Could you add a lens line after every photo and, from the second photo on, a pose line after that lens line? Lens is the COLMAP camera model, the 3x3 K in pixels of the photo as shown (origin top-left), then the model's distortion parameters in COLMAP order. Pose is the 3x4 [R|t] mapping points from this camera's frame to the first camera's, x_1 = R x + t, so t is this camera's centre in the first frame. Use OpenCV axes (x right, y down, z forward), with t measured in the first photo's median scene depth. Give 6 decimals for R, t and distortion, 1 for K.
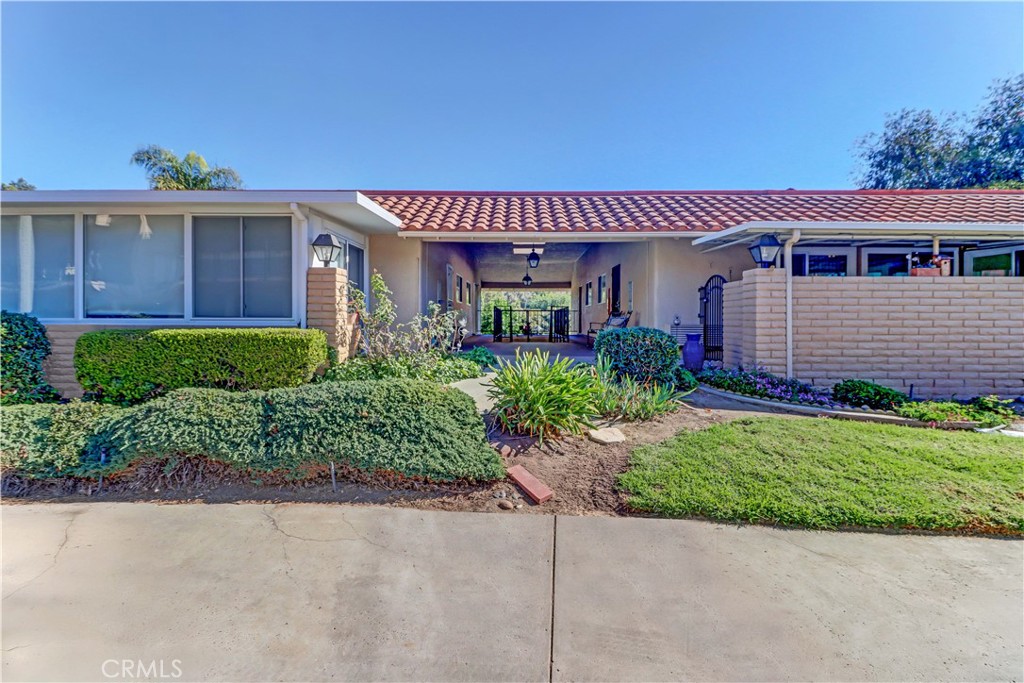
lens RADIAL K [[472.8, 0, 514.7], [0, 472.8, 330.5], [0, 0, 1]] dist [0.021790, -0.015918]
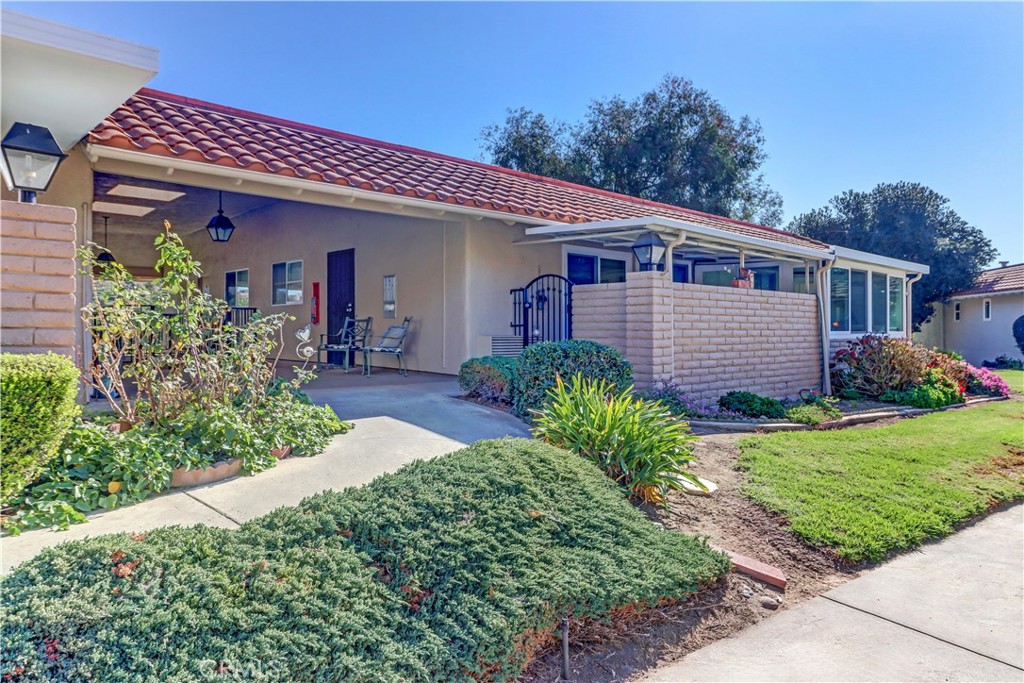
lens RADIAL K [[664.1, 0, 511.9], [0, 664.1, 323.6], [0, 0, 1]] dist [0.006153, 0.001125]
pose [[0.724659, 0.005656, 0.689085, -0.506791], [0.016415, 0.999541, -0.025466, -0.006980], [-0.688912, 0.029765, 0.724233, 0.296010]]
